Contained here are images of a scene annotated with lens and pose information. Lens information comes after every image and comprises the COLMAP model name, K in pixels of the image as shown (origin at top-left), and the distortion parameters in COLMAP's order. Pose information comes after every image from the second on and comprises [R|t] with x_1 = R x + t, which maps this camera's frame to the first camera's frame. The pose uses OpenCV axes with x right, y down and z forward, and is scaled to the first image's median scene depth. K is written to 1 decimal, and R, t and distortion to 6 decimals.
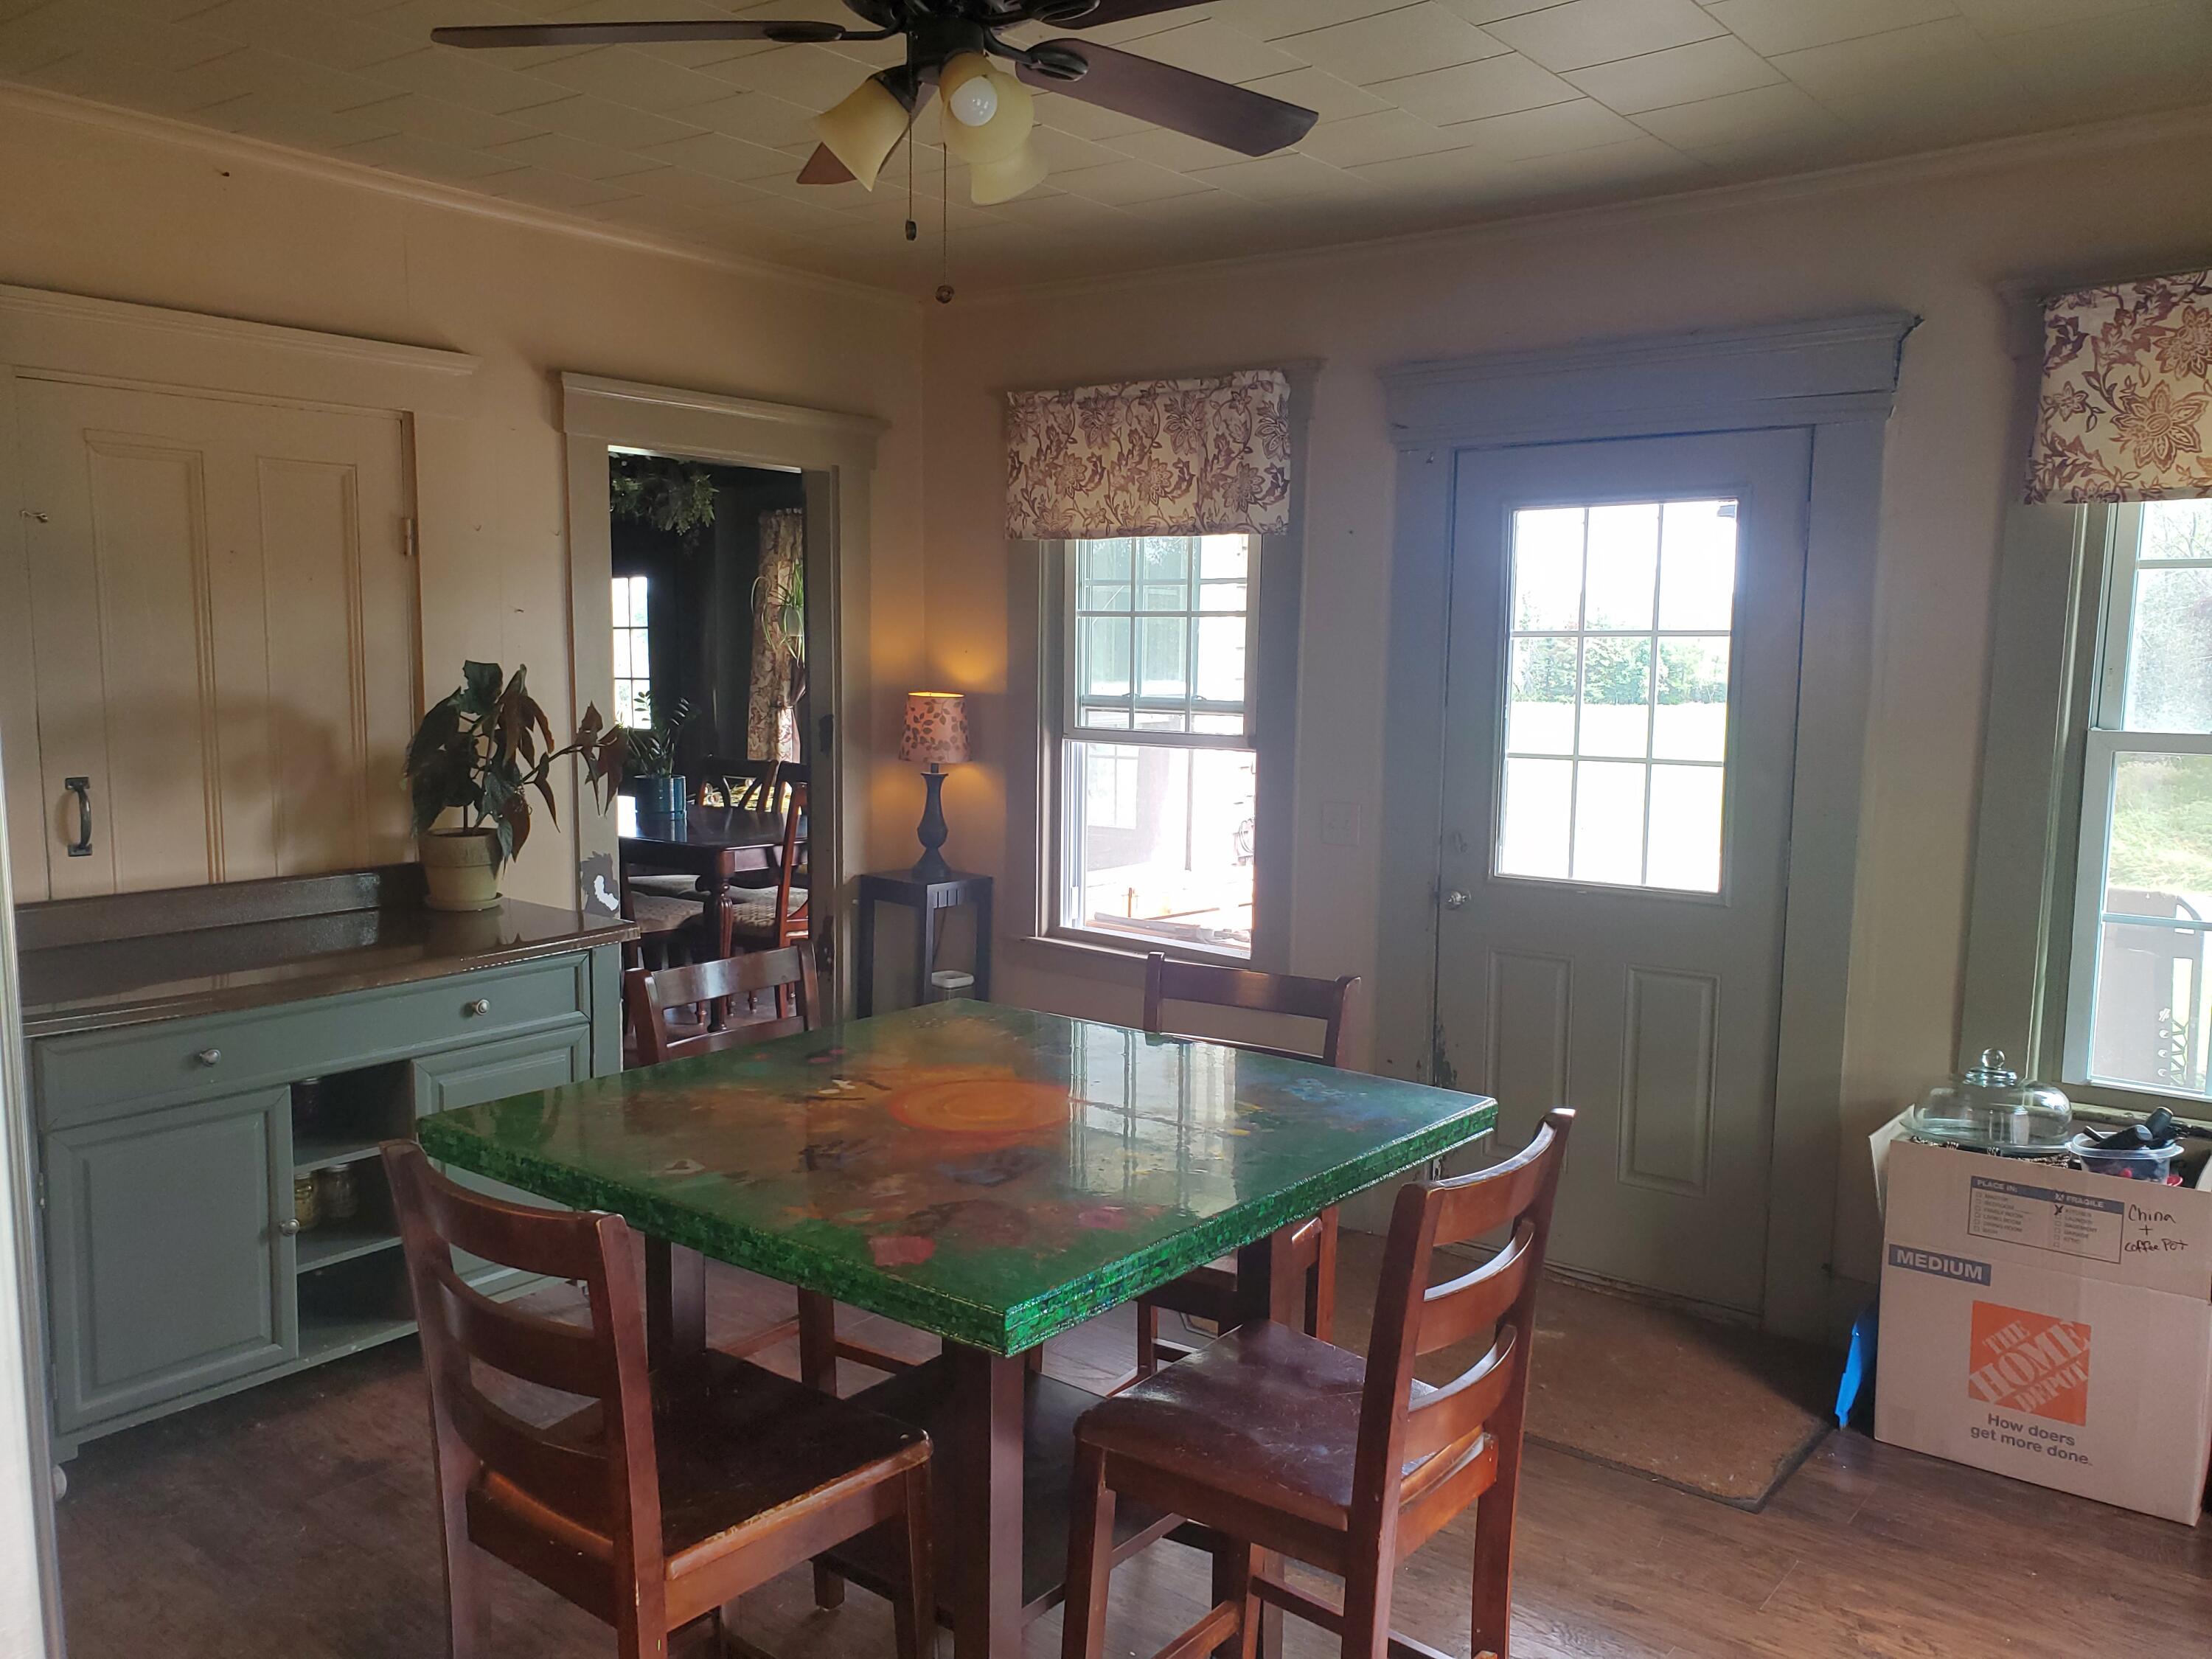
lens RADIAL K [[1752.5, 0, 1102.7], [0, 1752.5, 836.3], [0, 0, 1]] dist [0.084399, -0.011058]
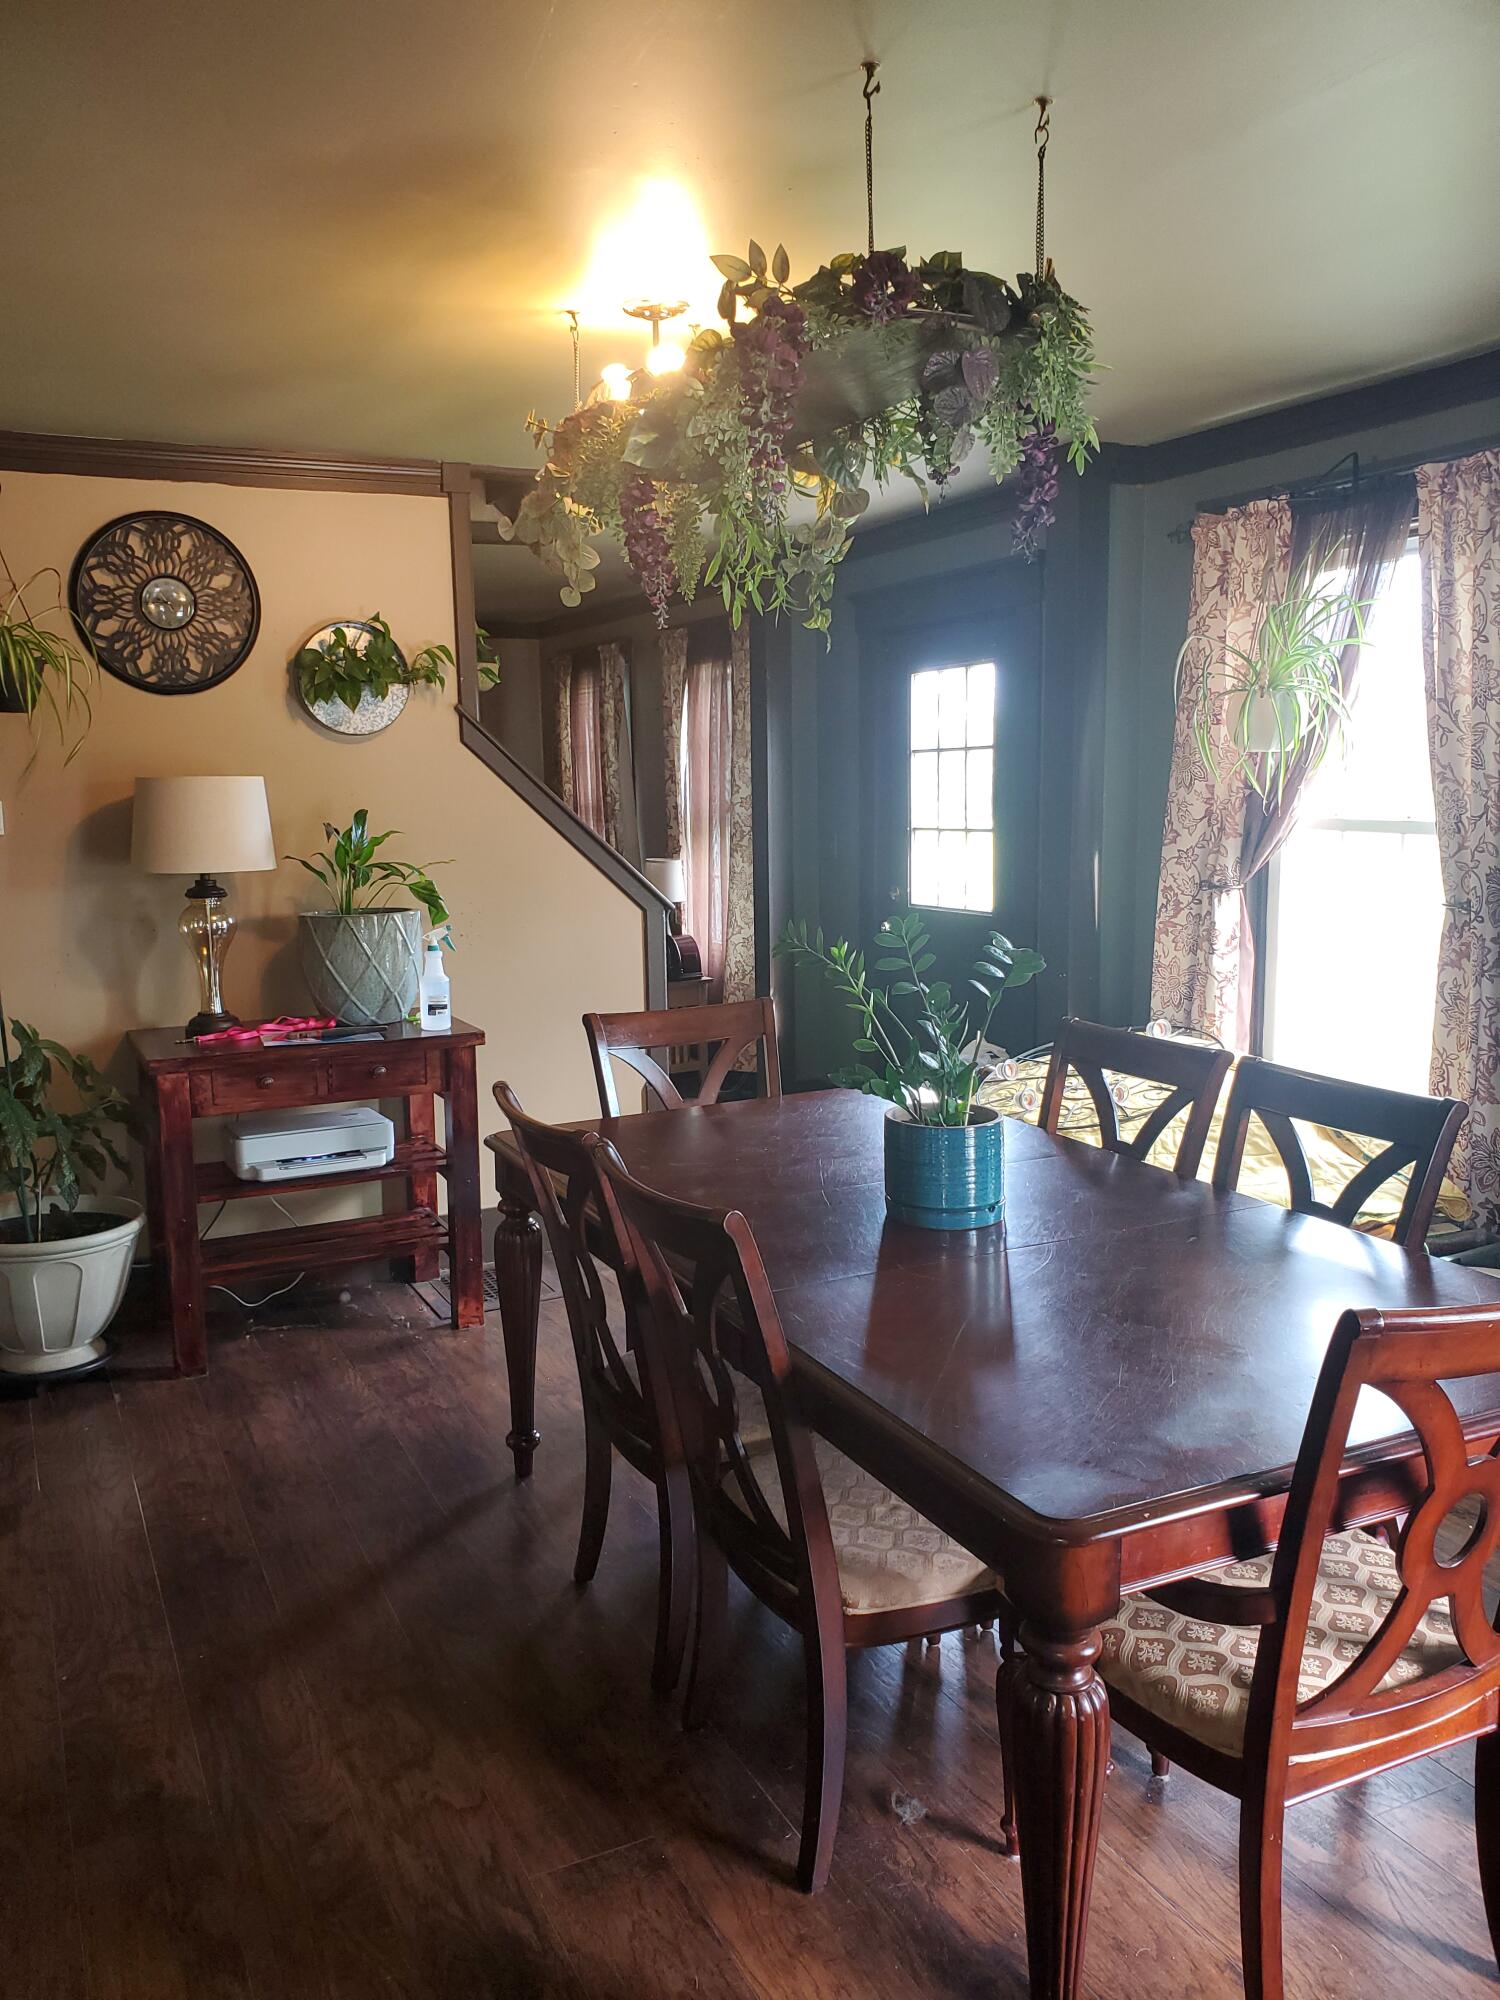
lens RADIAL K [[1584.6, 0, 746.9], [0, 1584.6, 995.8], [0, 0, 1]] dist [0.084399, -0.011058]
pose [[0.903492, 0.037231, -0.426986, -0.105789], [-0.022009, 0.998936, 0.040532, -0.057307], [0.428040, -0.027222, 0.903349, 0.506295]]
